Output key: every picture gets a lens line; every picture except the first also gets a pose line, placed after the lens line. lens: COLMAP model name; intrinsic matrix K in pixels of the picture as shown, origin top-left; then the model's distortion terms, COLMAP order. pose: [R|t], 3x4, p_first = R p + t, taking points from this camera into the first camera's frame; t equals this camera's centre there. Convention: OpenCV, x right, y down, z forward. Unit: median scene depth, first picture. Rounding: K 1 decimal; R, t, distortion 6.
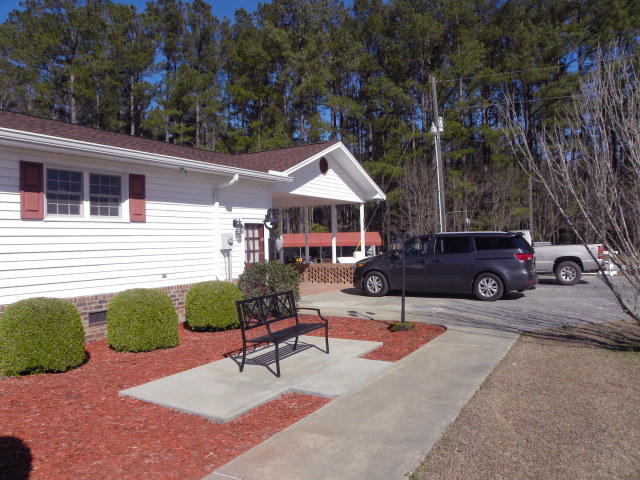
lens RADIAL K [[481.0, 0, 318.8], [0, 481.0, 240.8], [0, 0, 1]] dist [-0.131448, 0.064144]
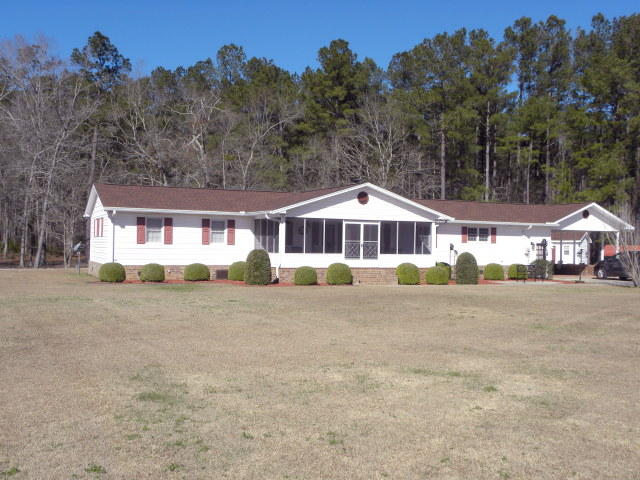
lens RADIAL K [[661.0, 0, 323.2], [0, 661.0, 244.6], [0, 0, 1]] dist [-0.014442, 0.000000]
pose [[0.816736, 0.031765, -0.576136, 0.989493], [-0.033097, 0.999419, 0.008185, -0.023369], [0.576061, 0.012383, 0.817313, -2.624245]]
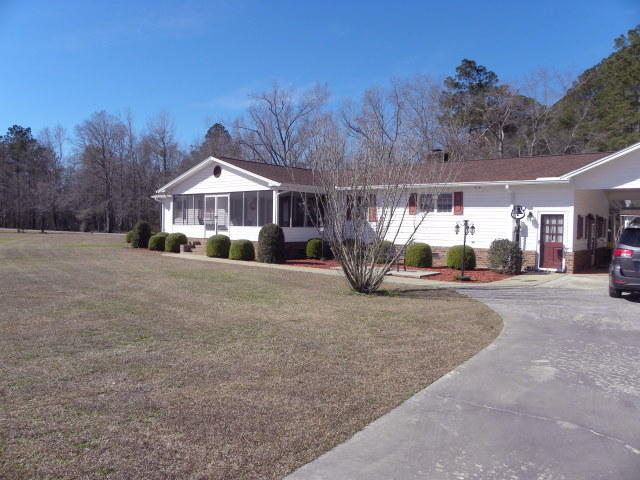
lens RADIAL K [[481.0, 0, 322.8], [0, 481.0, 235.0], [0, 0, 1]] dist [-0.131448, 0.064144]
pose [[-0.180444, 0.040216, -0.982763, 1.507310], [-0.018394, 0.998851, 0.044252, -0.026944], [0.983413, 0.026062, -0.179497, 0.671967]]
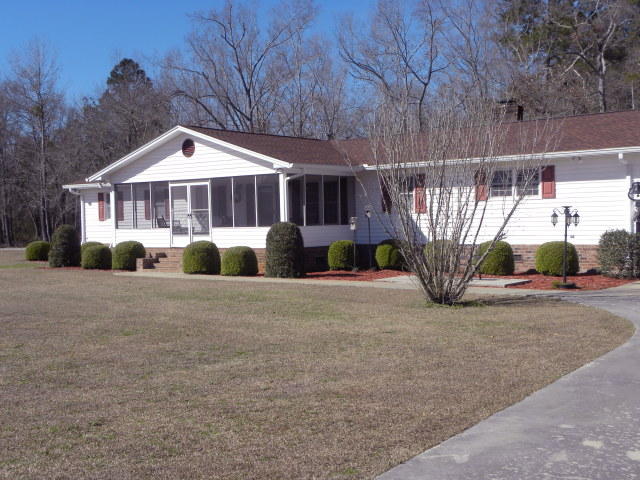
lens RADIAL K [[817.9, 0, 316.5], [0, 817.9, 242.3], [0, 0, 1]] dist [0.067350, 0.000000]
pose [[-0.147535, 0.052083, -0.987685, 1.892146], [0.021005, 0.998552, 0.049518, -0.037219], [0.988834, -0.013441, -0.148416, 0.564552]]
